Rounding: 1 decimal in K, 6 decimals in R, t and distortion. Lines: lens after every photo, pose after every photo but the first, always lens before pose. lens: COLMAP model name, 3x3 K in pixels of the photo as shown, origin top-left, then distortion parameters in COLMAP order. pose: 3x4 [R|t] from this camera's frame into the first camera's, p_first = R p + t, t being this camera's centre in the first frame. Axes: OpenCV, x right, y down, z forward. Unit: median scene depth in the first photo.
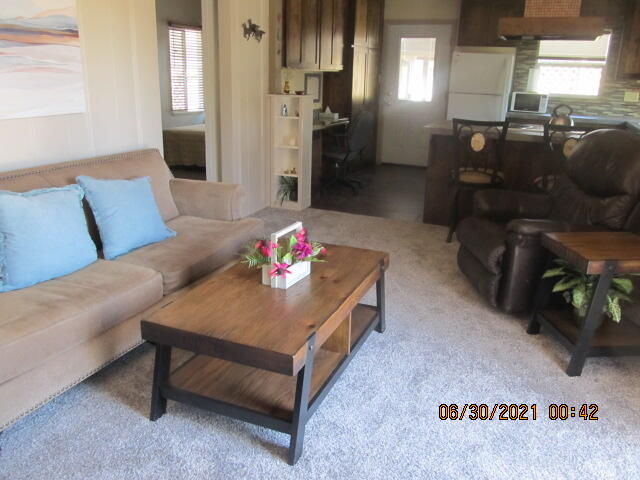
lens RADIAL K [[529.2, 0, 318.0], [0, 529.2, 237.7], [0, 0, 1]] dist [-0.043174, 0.000805]
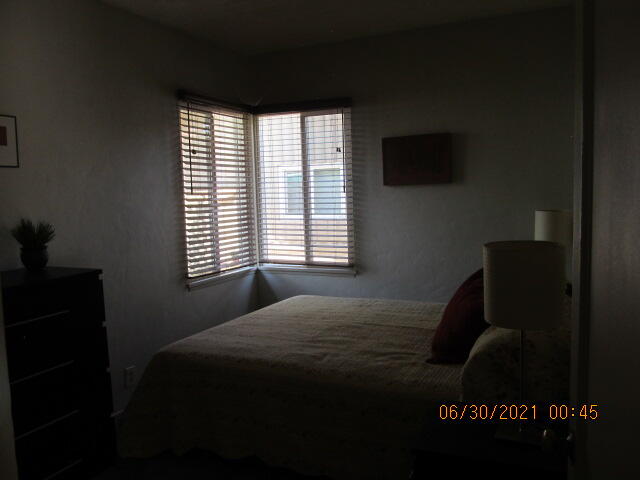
lens RADIAL K [[529.2, 0, 318.0], [0, 529.2, 237.7], [0, 0, 1]] dist [-0.043174, 0.000805]
pose [[0.996834, -0.078180, -0.014515, -0.159186], [0.070579, 0.954005, -0.291364, -0.137771], [0.036626, 0.289417, 0.956502, 0.573853]]
